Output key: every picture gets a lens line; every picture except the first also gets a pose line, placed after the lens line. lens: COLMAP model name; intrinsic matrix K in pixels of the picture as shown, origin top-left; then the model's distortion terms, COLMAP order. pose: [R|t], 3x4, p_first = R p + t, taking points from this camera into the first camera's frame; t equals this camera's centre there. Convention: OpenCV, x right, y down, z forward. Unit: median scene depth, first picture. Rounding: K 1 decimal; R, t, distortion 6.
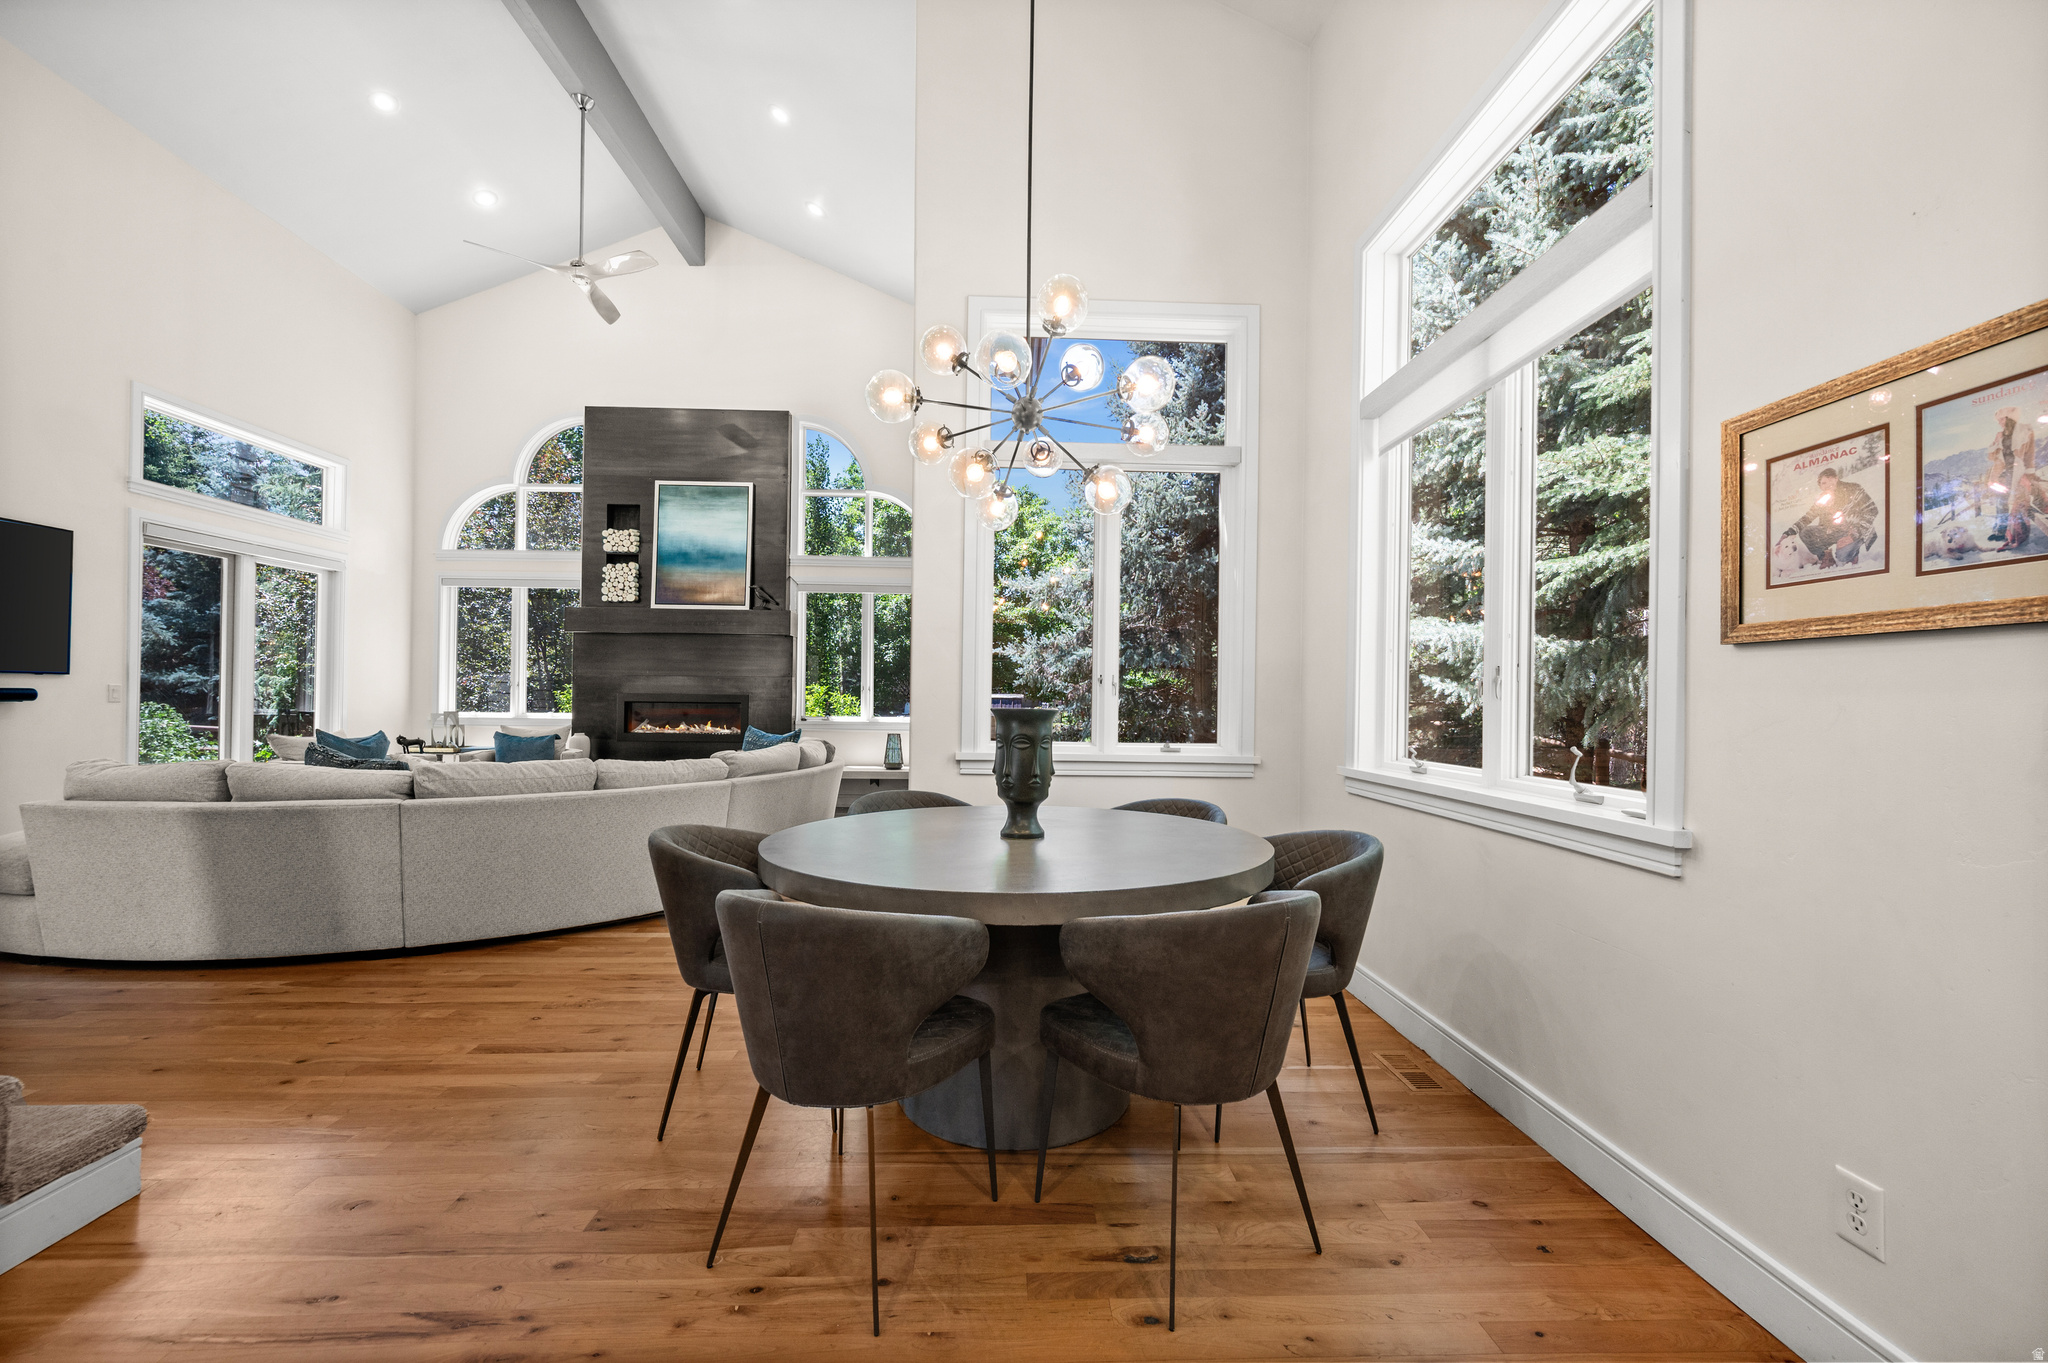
lens RADIAL K [[824.6, 0, 1020.5], [0, 824.6, 688.3], [0, 0, 1]] dist [-0.002458, 0.000928]
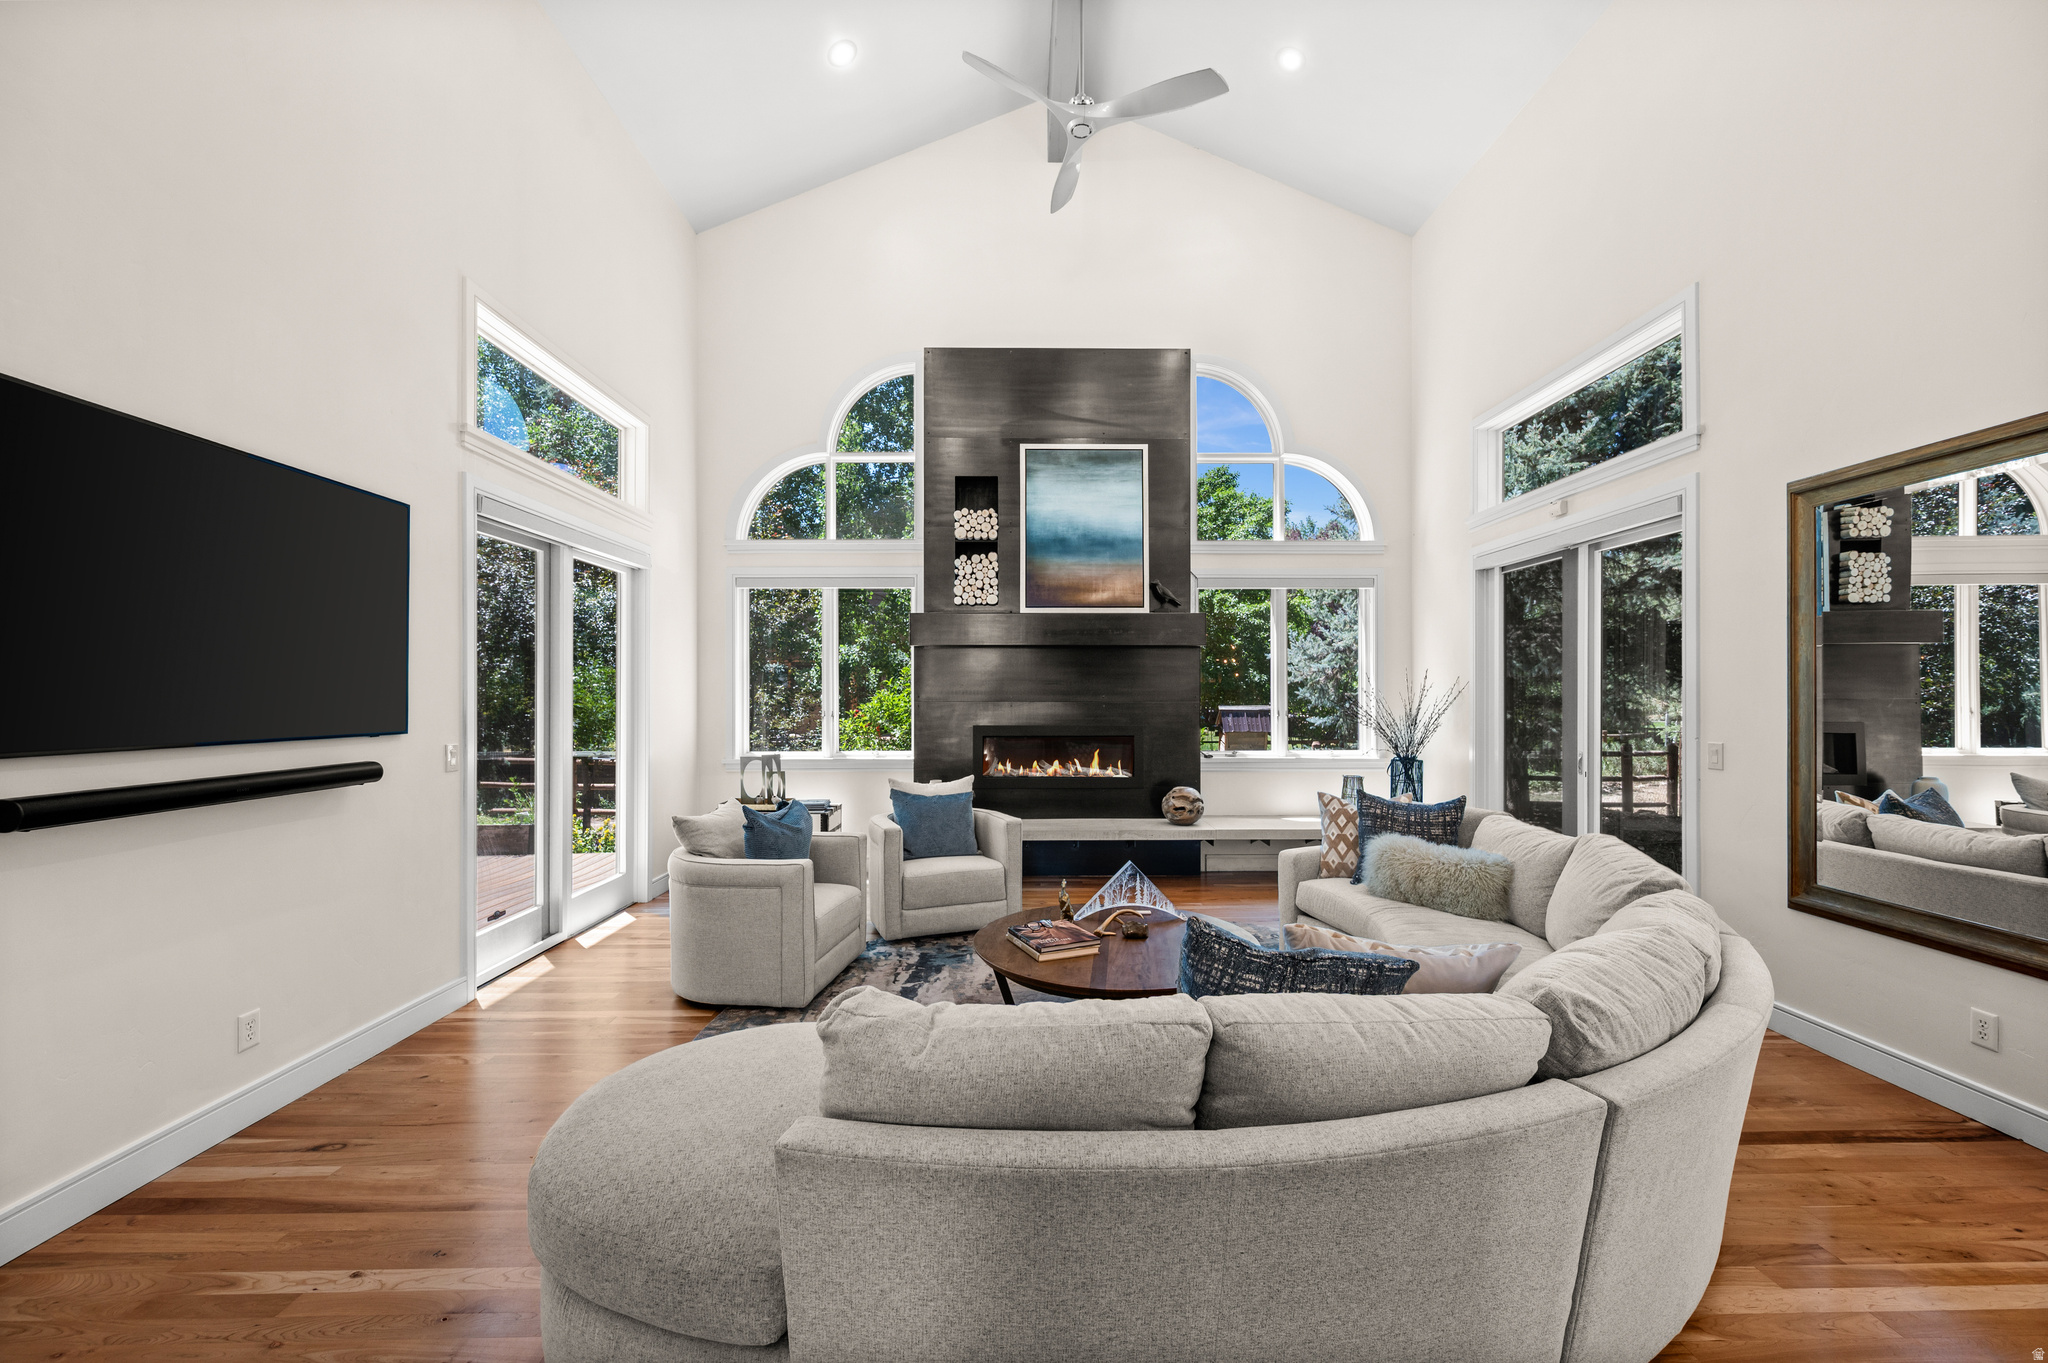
lens RADIAL K [[824.6, 0, 1029.1], [0, 824.6, 687.7], [0, 0, 1]] dist [-0.002458, 0.000928]
pose [[0.999854, -0.015013, -0.008213, -0.432988], [0.015037, 0.999883, 0.002868, -0.029708], [0.008169, -0.002991, 0.999962, 0.239588]]
